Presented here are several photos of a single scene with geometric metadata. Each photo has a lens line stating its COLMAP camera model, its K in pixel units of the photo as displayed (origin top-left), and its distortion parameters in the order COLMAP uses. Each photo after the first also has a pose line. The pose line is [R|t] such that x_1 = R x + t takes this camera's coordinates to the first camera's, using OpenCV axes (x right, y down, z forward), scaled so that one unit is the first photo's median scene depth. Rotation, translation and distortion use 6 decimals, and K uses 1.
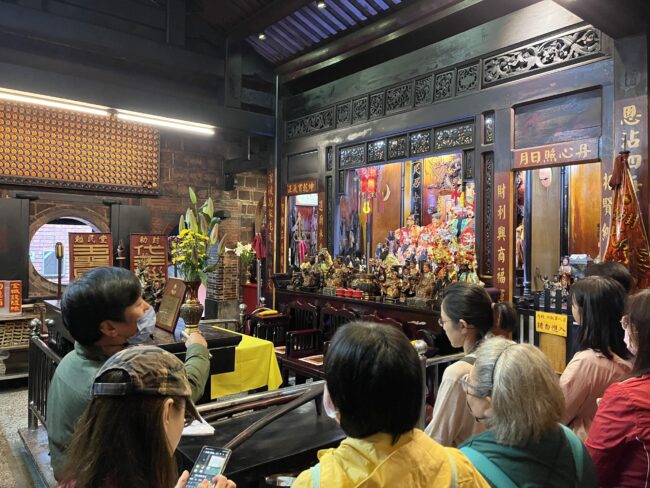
lens RADIAL K [[490.9, 0, 325.0], [0, 490.9, 244.0], [0, 0, 1]] dist [-0.001046, -0.000614]
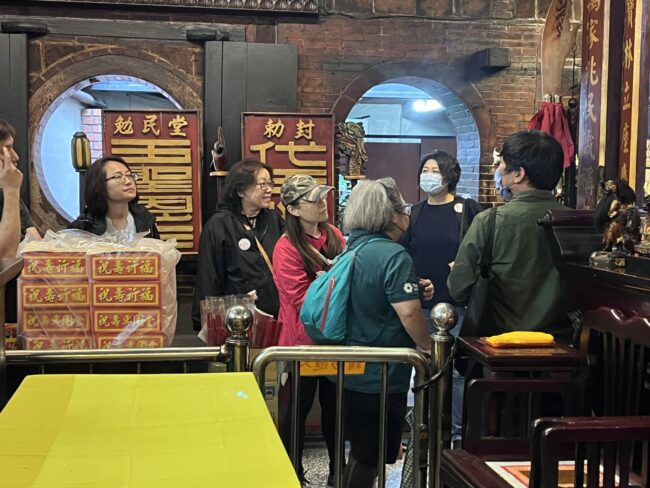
lens RADIAL K [[981.2, 0, 325.0], [0, 981.2, 244.0], [0, 0, 1]] dist [0.014744, -0.028309]
pose [[0.862515, 0.034818, -0.504832, 0.066562], [-0.007388, 0.998390, 0.056236, 0.040902], [0.505978, -0.044775, 0.861384, 0.355200]]
